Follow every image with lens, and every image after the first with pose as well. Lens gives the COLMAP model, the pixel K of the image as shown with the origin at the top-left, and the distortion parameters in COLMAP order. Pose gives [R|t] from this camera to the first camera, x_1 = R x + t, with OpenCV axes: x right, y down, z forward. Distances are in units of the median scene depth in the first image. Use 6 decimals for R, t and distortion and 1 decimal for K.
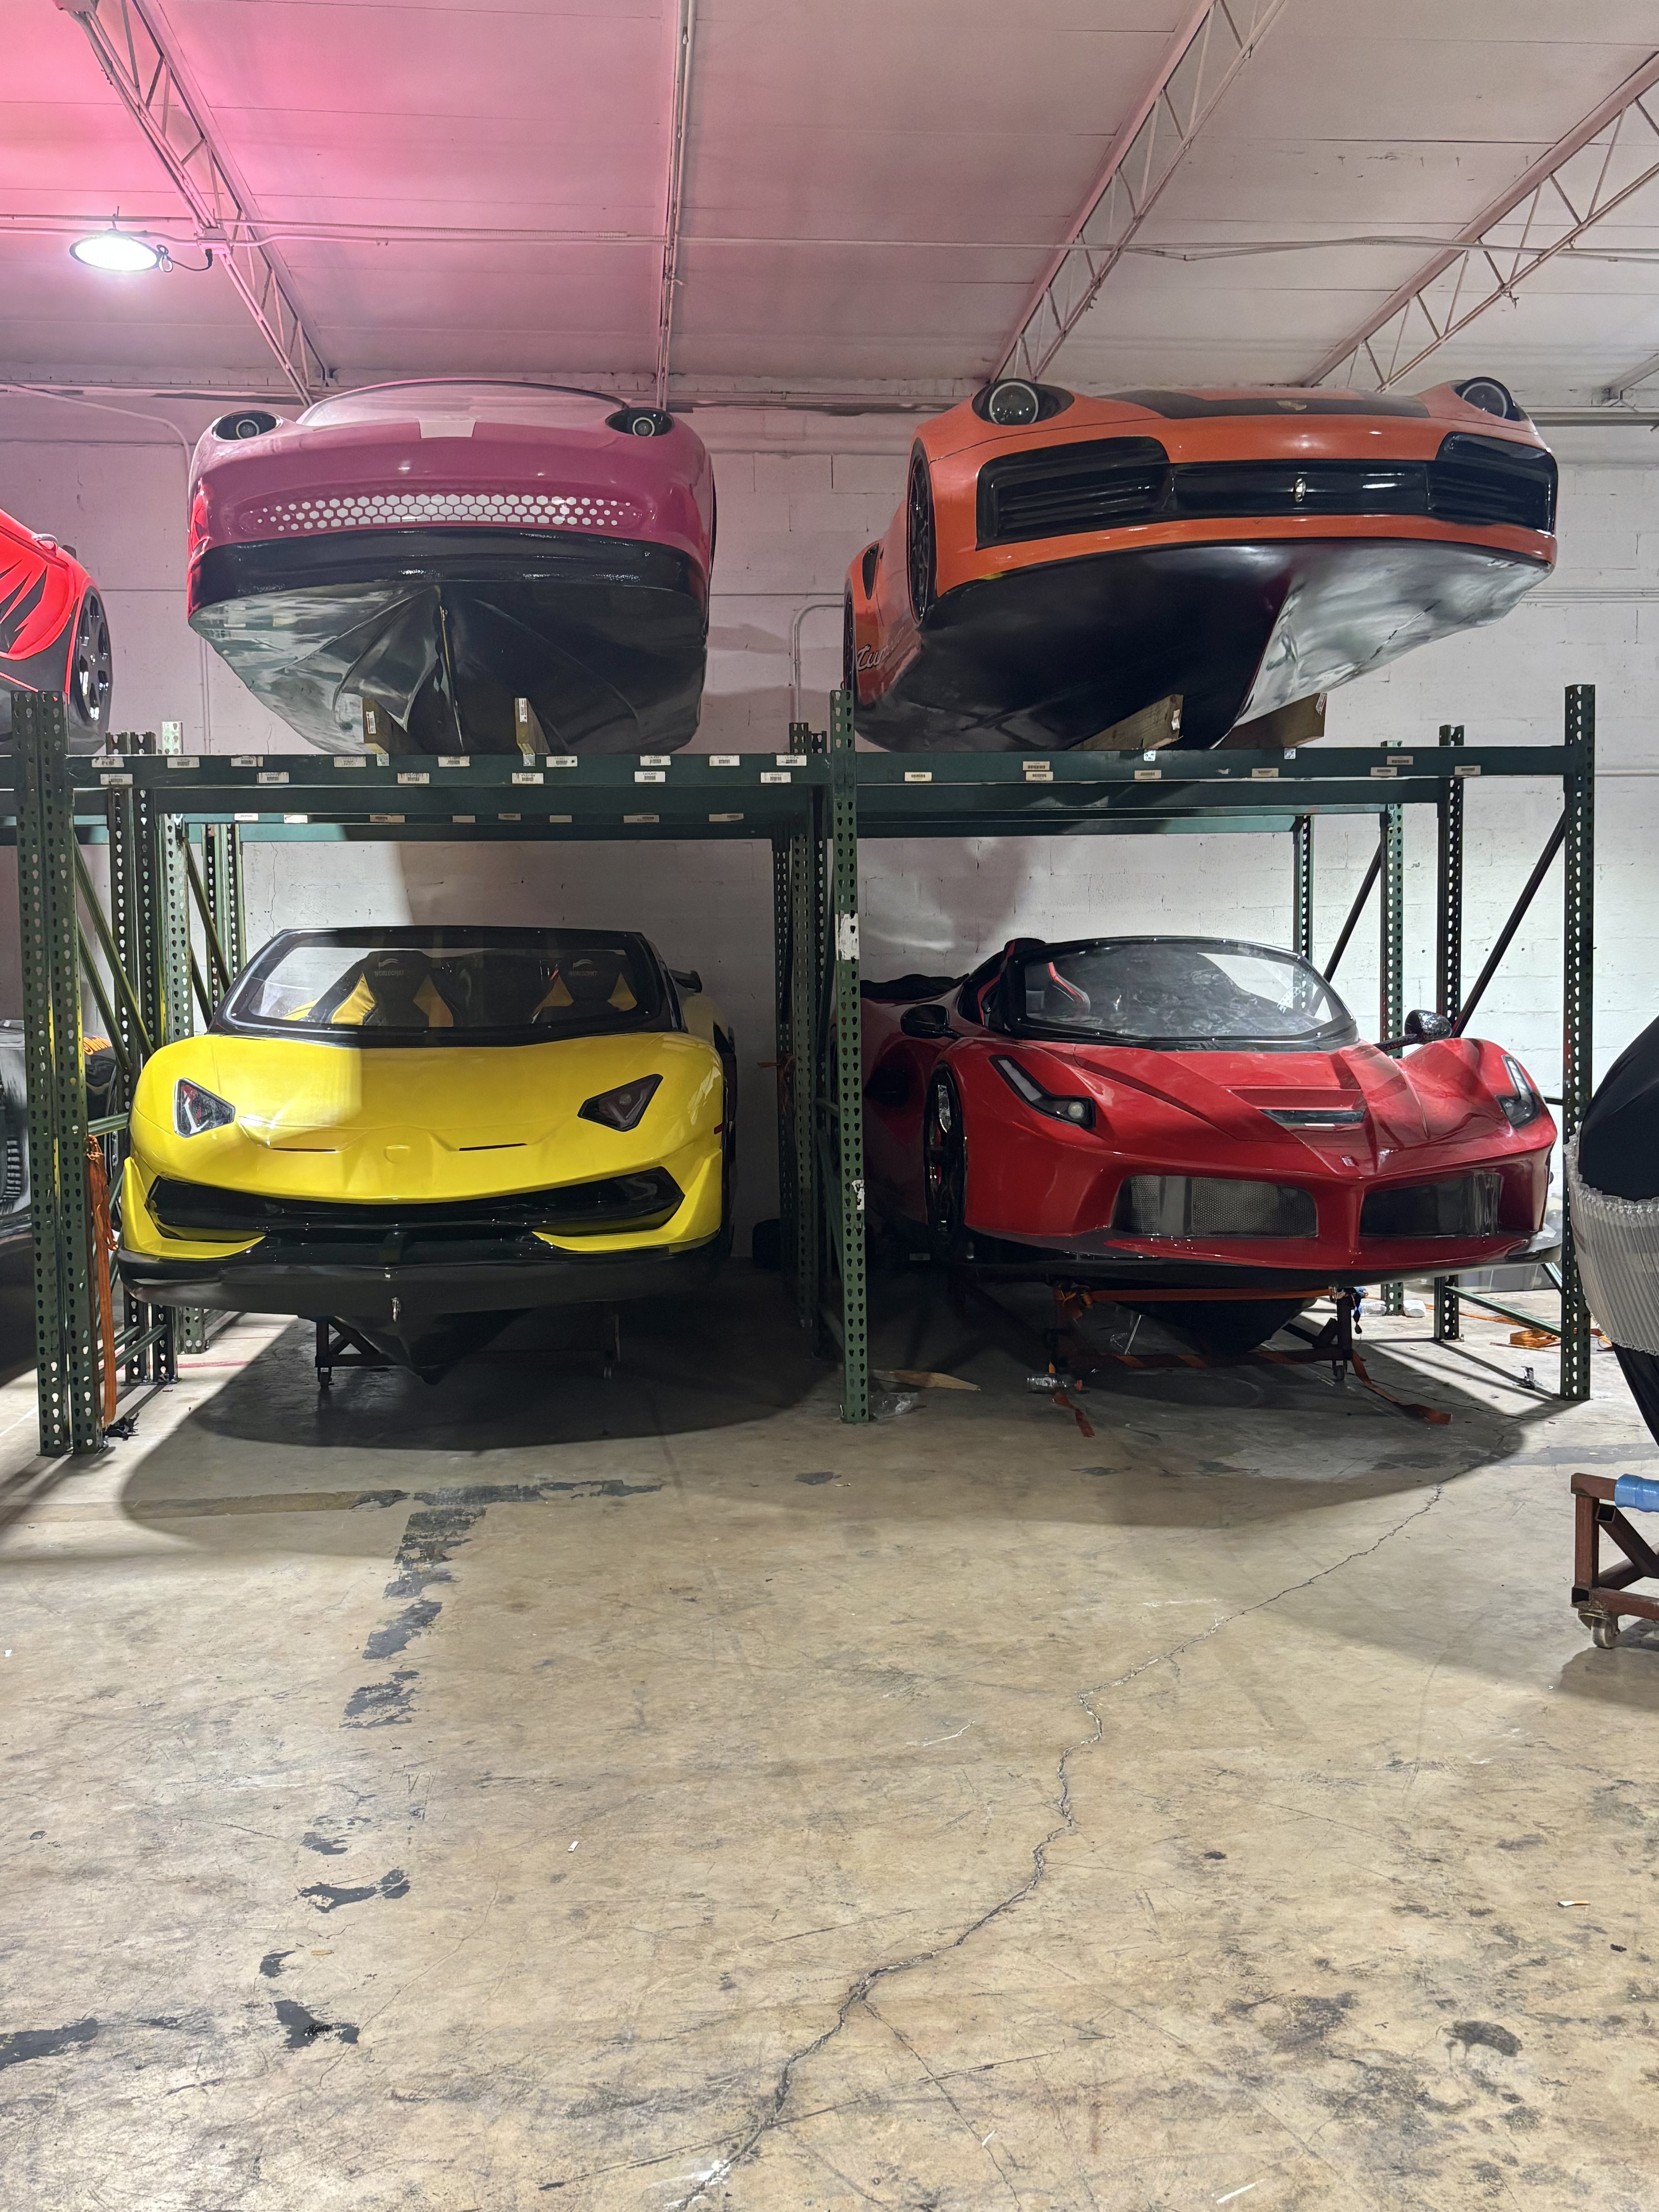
lens RADIAL K [[2026.0, 0, 829.5], [0, 2026.0, 1106.0], [0, 0, 1]] dist [0.011419, 0.004353]
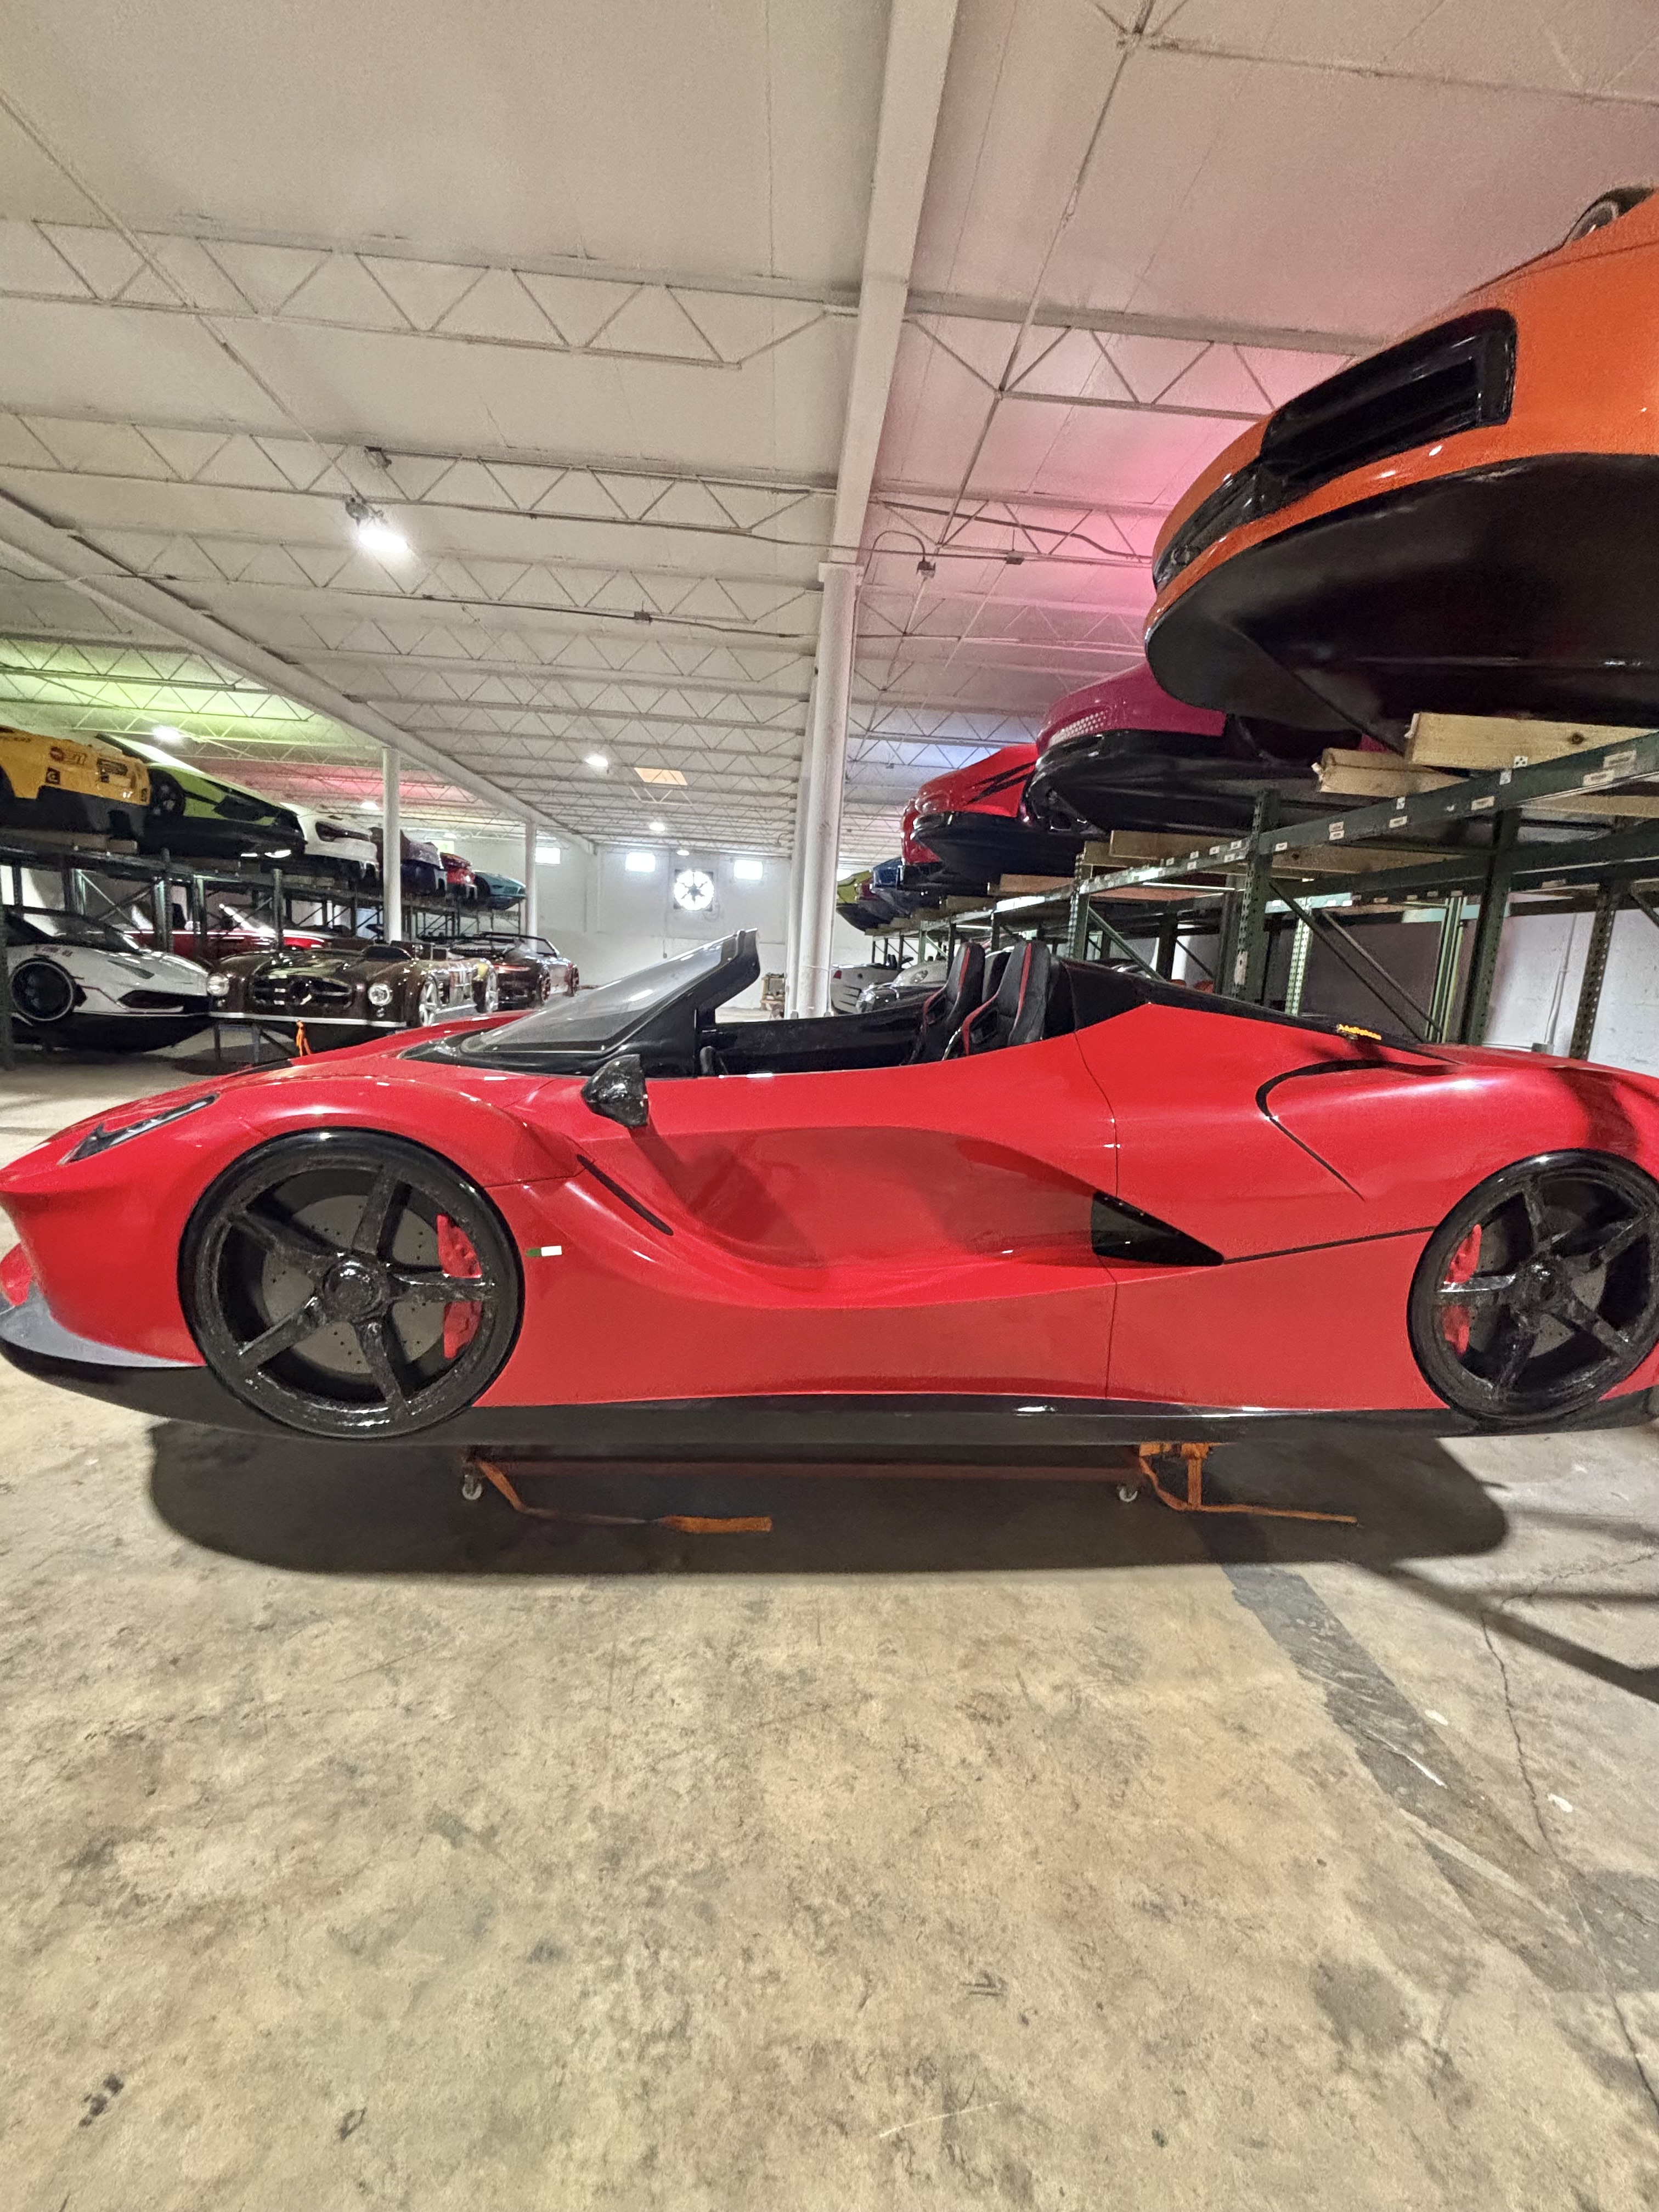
lens RADIAL K [[932.5, 0, 829.5], [0, 932.5, 1106.0], [0, 0, 1]] dist [-0.001773, -0.001064]
pose [[-0.035247, 0.169399, -0.984917, 0.710607], [-0.133448, 0.975906, 0.172625, -0.066958], [0.990429, 0.137520, -0.011791, 0.777704]]
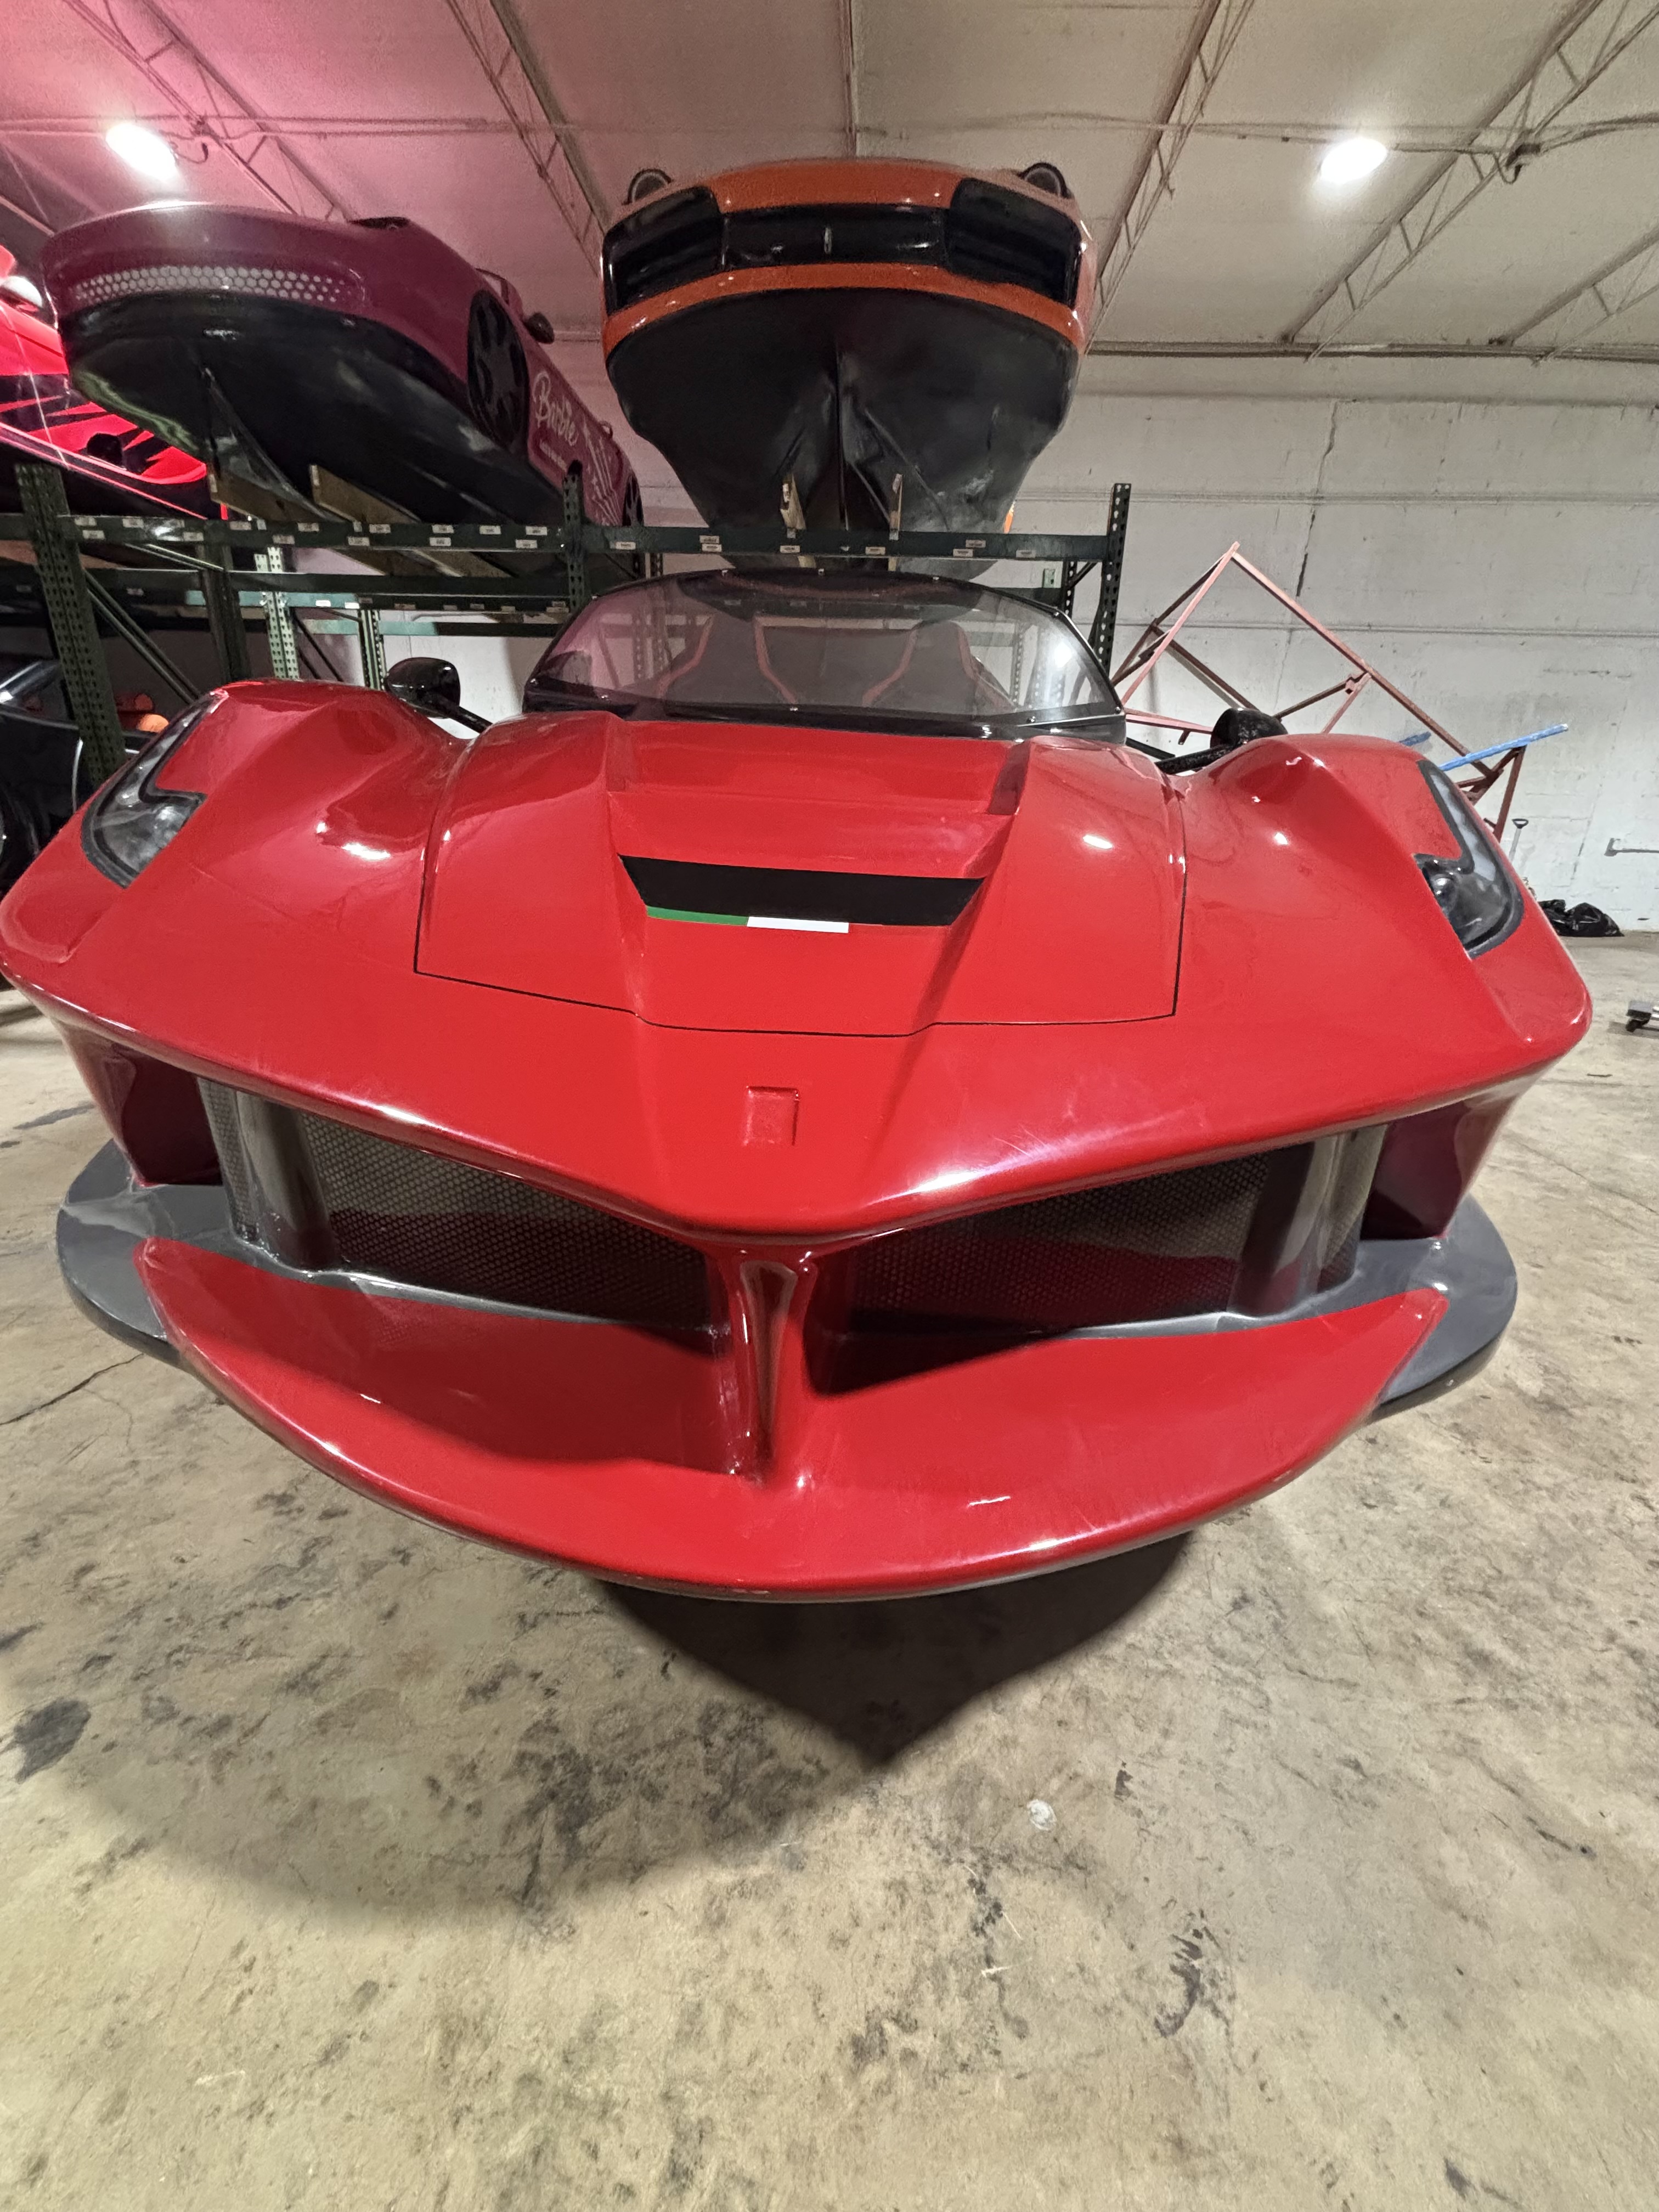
lens RADIAL K [[870.1, 0, 829.5], [0, 870.1, 1106.0], [0, 0, 1]] dist [-0.015194, 0.007651]
pose [[0.989541, 0.087827, -0.114436, 0.304366], [-0.050877, 0.954803, 0.292852, 0.029513], [0.134985, -0.283967, 0.949285, 0.342257]]
